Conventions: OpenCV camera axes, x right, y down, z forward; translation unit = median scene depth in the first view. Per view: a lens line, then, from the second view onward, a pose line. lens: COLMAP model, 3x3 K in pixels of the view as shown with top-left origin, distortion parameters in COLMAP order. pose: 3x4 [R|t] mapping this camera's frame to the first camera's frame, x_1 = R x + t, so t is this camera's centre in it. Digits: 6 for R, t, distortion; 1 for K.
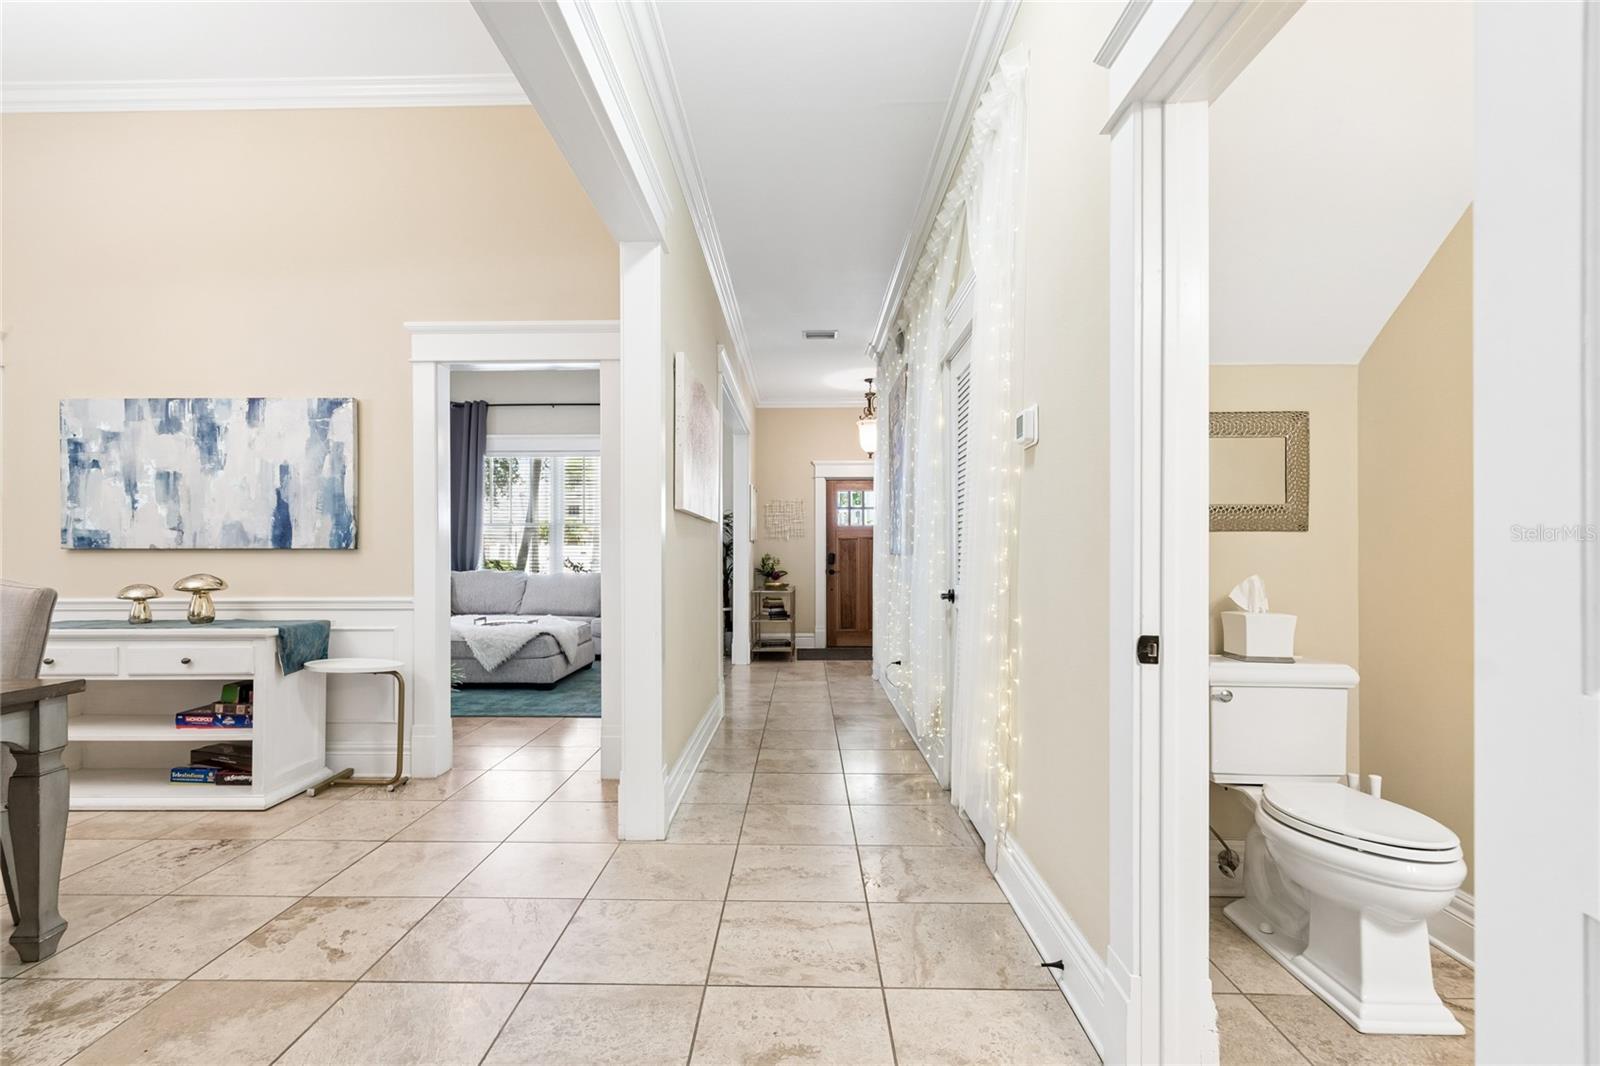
lens RADIAL K [[736.3, 0, 794.4], [0, 736.3, 540.1], [0, 0, 1]] dist [0.002526, 0.000980]
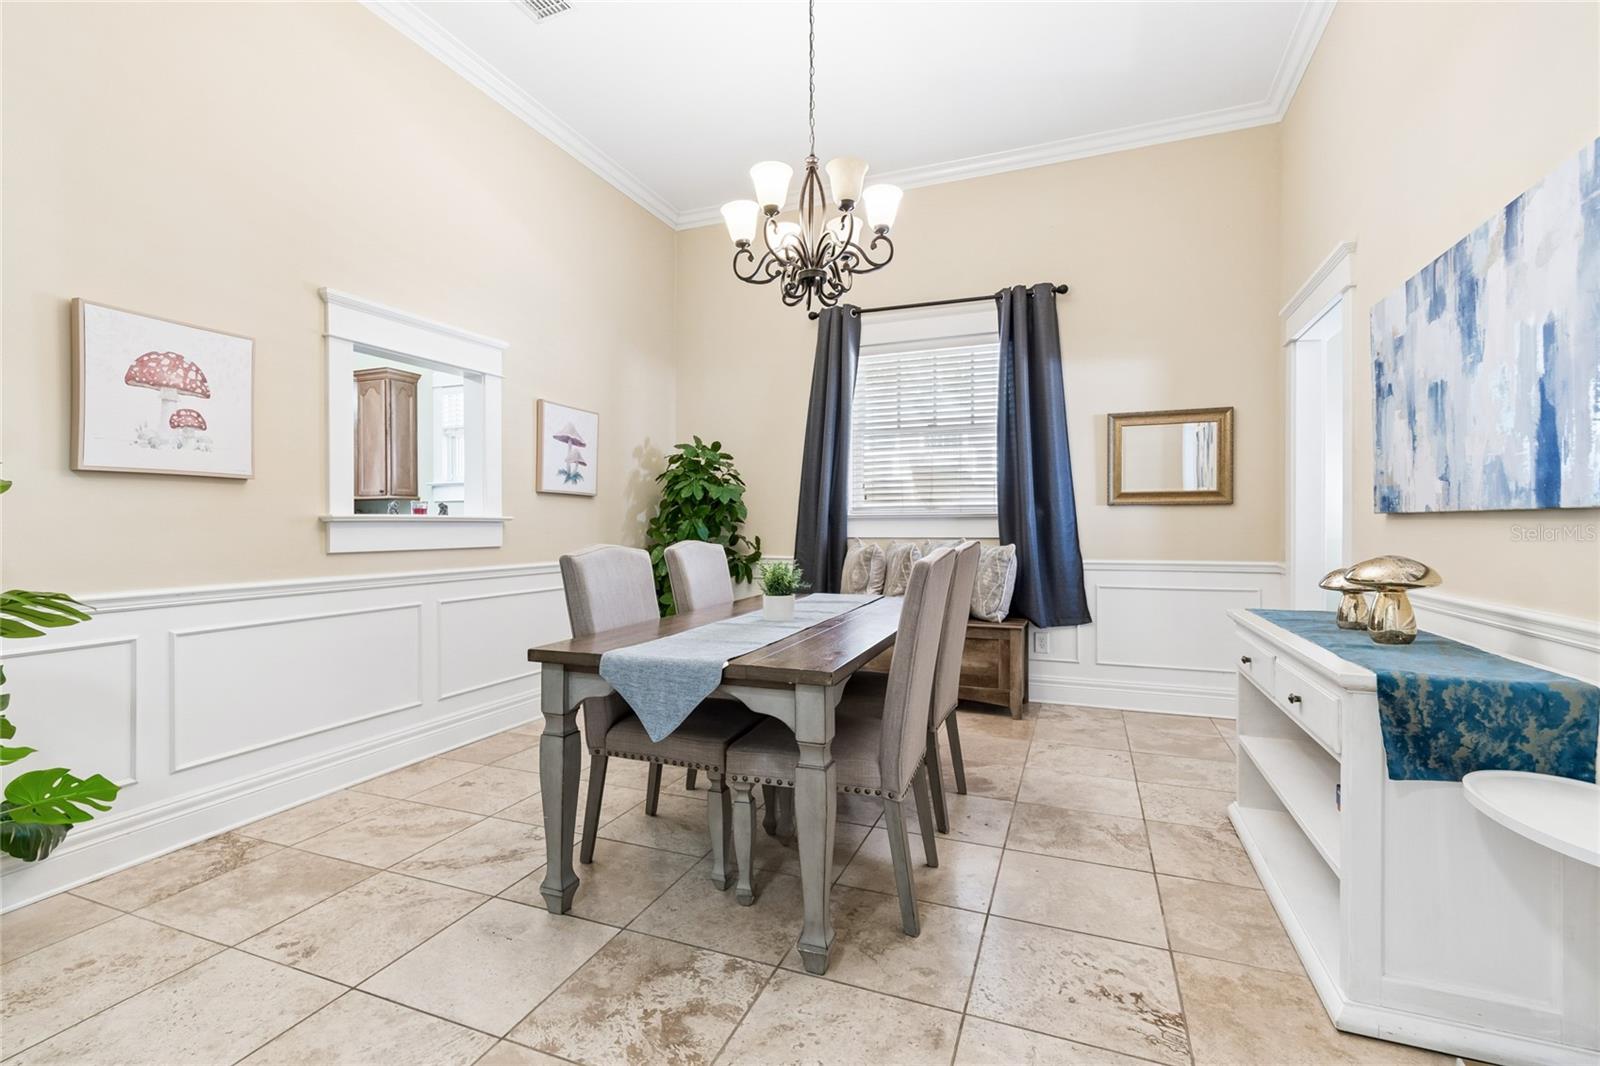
lens RADIAL K [[736.3, 0, 759.1], [0, 736.3, 524.5], [0, 0, 1]] dist [0.002526, 0.000980]
pose [[-0.371642, 0.004067, -0.928367, -0.091587], [0.020235, 0.999788, -0.003721, 0.013358], [0.928155, -0.020168, -0.371646, 0.721314]]
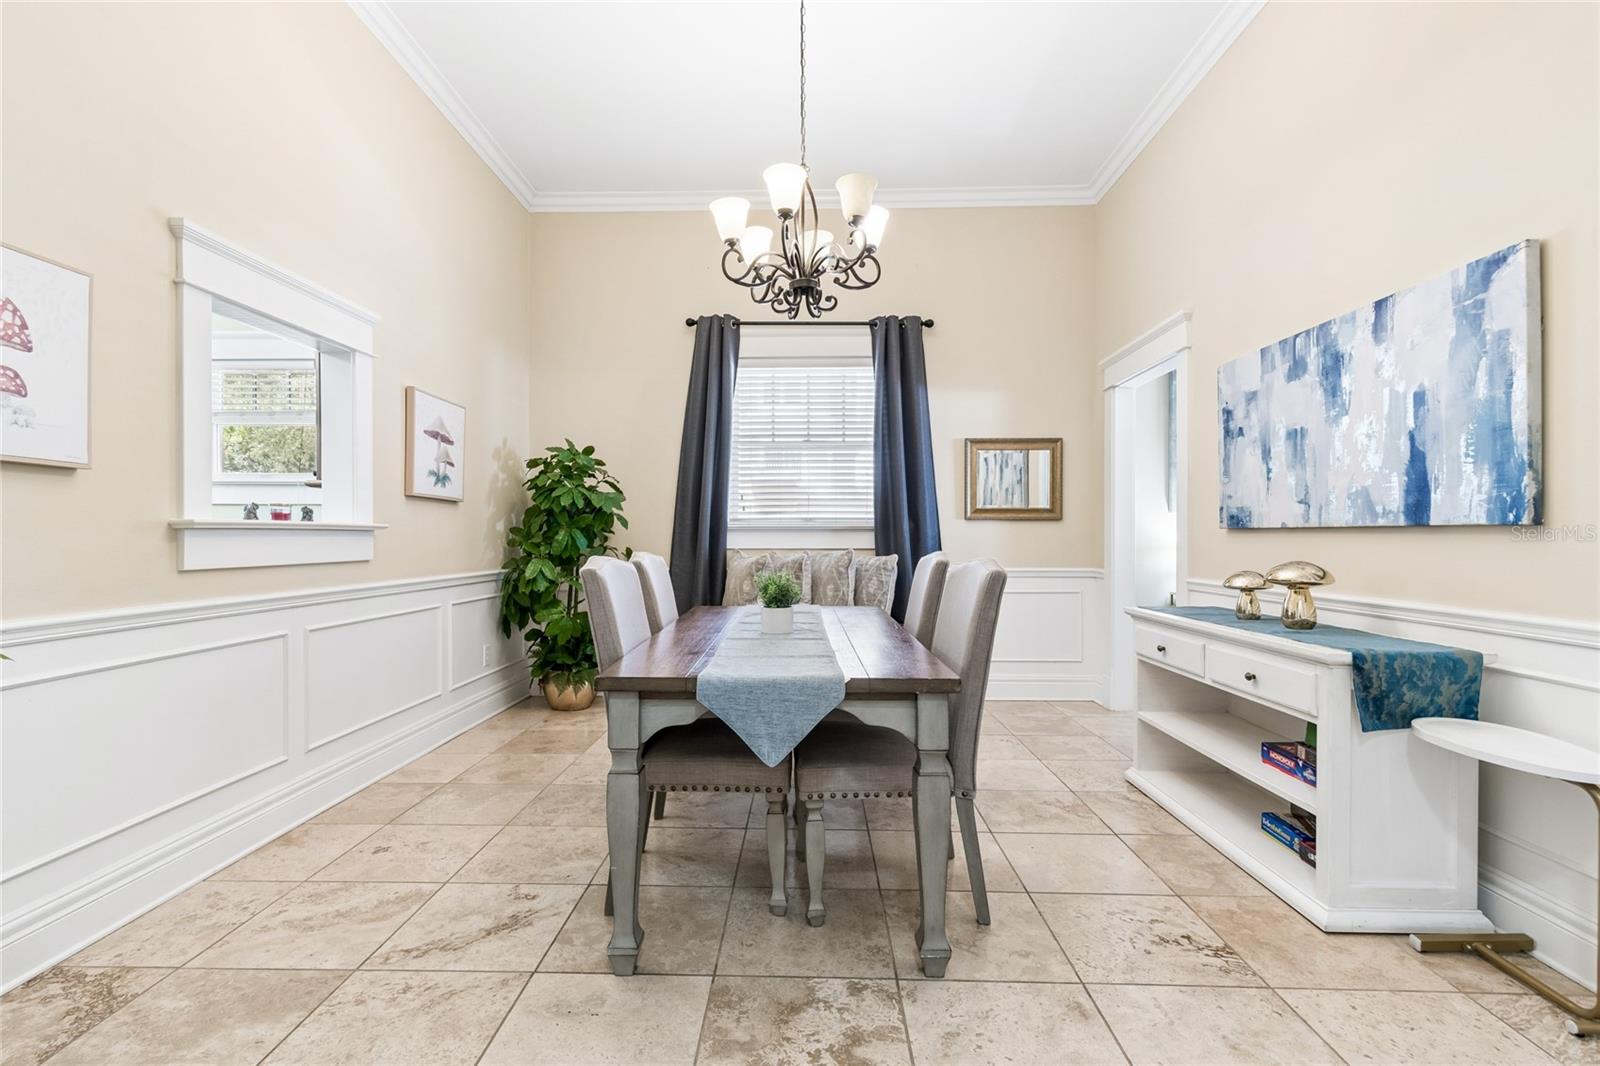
lens RADIAL K [[736.3, 0, 784.7], [0, 736.3, 535.8], [0, 0, 1]] dist [0.002526, 0.000980]
pose [[-0.013295, 0.003155, -0.999907, -0.060531], [0.016623, 0.999858, 0.002934, 0.009426], [0.999773, -0.016582, -0.013346, 0.472633]]
